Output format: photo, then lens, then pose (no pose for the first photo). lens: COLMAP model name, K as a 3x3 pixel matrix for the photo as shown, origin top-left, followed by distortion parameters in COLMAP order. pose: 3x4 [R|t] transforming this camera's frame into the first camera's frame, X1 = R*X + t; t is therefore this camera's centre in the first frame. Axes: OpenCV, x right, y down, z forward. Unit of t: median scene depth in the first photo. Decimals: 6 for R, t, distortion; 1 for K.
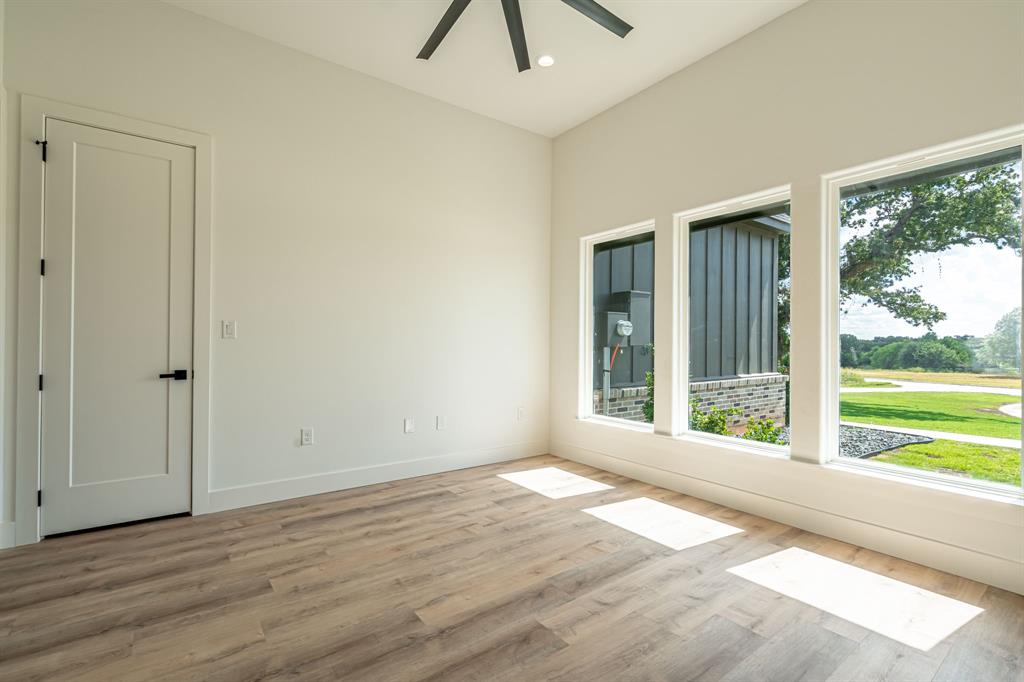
lens RADIAL K [[461.7, 0, 520.1], [0, 461.7, 340.0], [0, 0, 1]] dist [-0.001215, 0.000126]
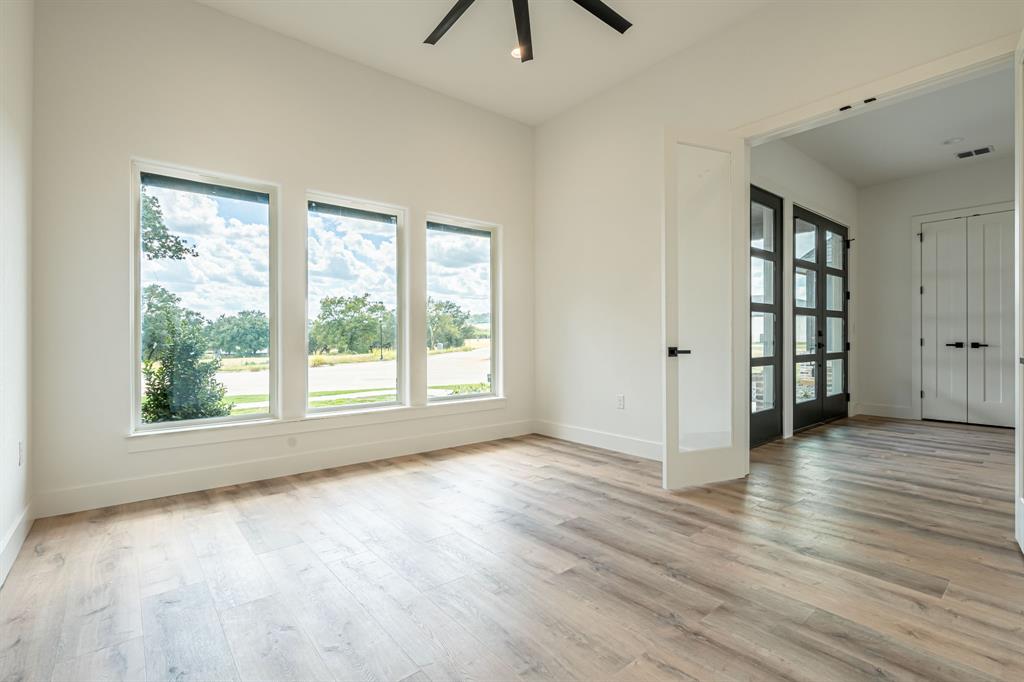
lens RADIAL K [[461.7, 0, 519.7], [0, 461.7, 338.3], [0, 0, 1]] dist [-0.001215, 0.000126]
pose [[-0.044034, -0.006765, 0.999007, -1.365759], [0.000216, 0.999977, 0.006781, 0.076905], [-0.999030, 0.000515, -0.044032, 1.256342]]
